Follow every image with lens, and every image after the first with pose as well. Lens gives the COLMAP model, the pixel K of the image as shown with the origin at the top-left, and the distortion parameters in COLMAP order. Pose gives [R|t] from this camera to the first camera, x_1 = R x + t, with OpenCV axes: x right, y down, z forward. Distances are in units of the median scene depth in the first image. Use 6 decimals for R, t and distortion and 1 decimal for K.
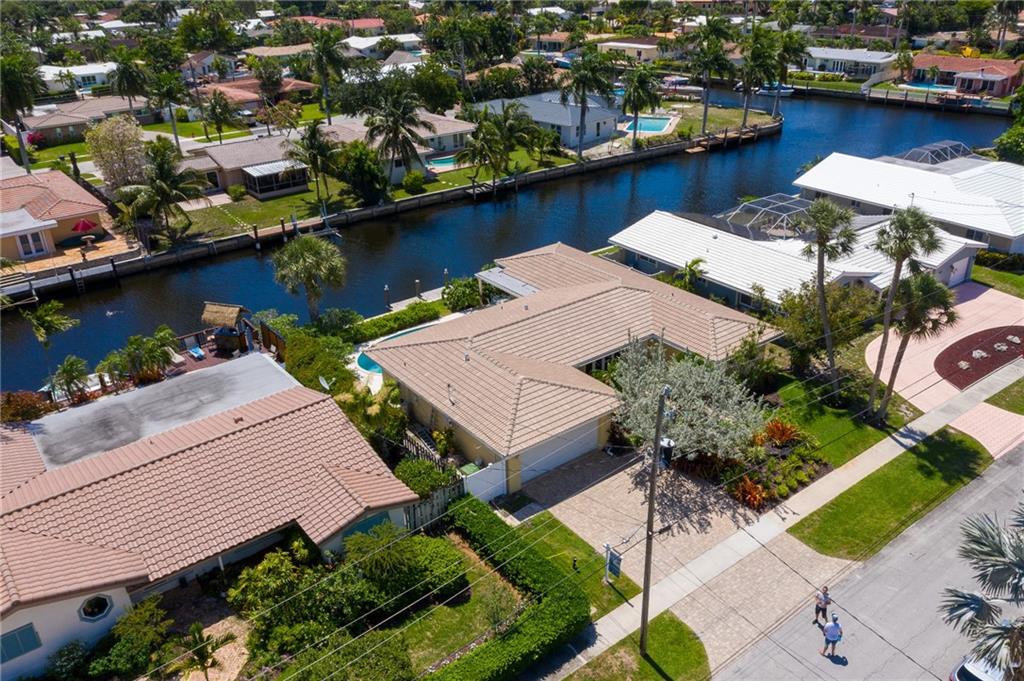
lens RADIAL K [[813.2, 0, 516.0], [0, 813.2, 336.6], [0, 0, 1]] dist [-0.018420, 0.009092]
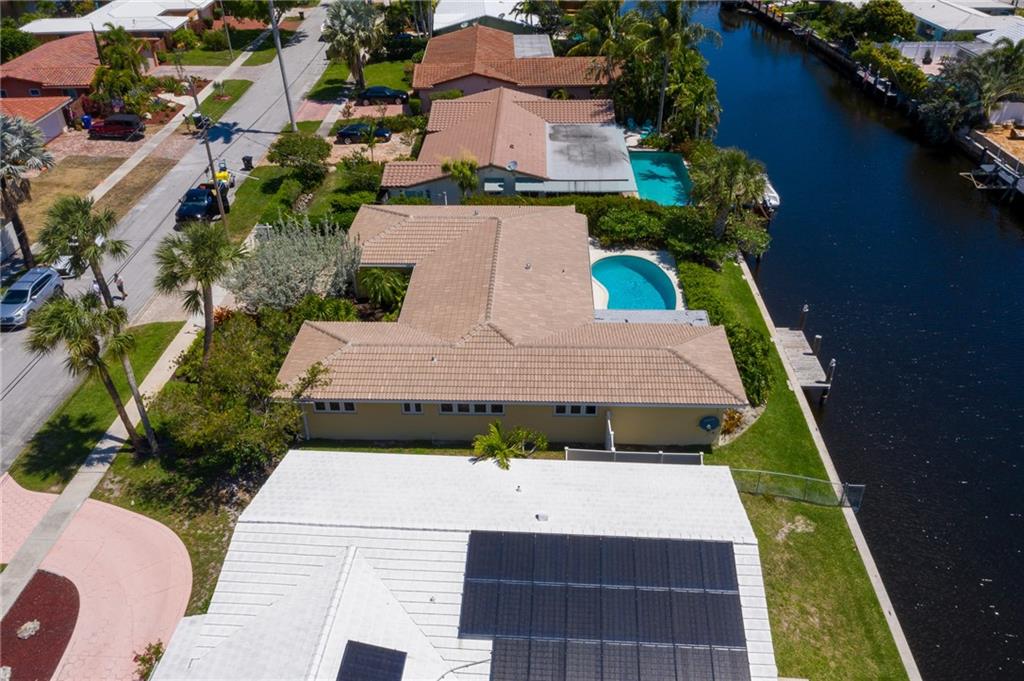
lens RADIAL K [[813.2, 0, 507.6], [0, 813.2, 340.5], [0, 0, 1]] dist [-0.018420, 0.009092]
pose [[-0.644768, 0.439588, -0.625329, 0.573346], [-0.306551, 0.600708, 0.738360, -0.589926], [0.700215, 0.667766, -0.252561, 1.185611]]
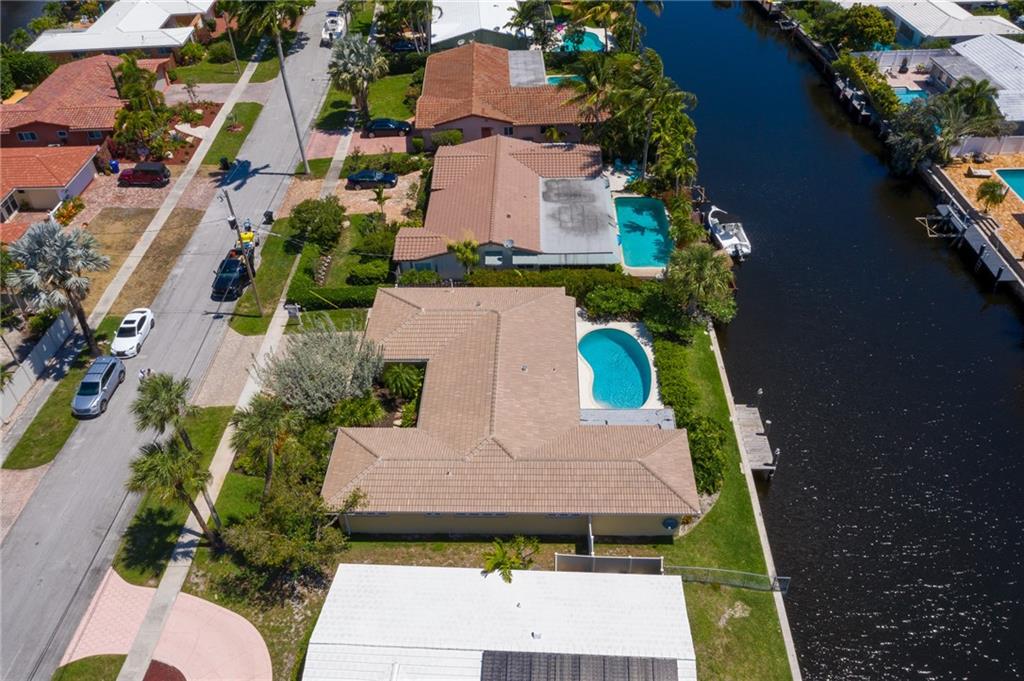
lens RADIAL K [[813.2, 0, 507.1], [0, 813.2, 340.7], [0, 0, 1]] dist [-0.018420, 0.009092]
pose [[-0.637264, 0.519977, -0.568787, 0.563515], [-0.295425, 0.516848, 0.803488, -0.828905], [0.711771, 0.680067, -0.175754, 1.076458]]
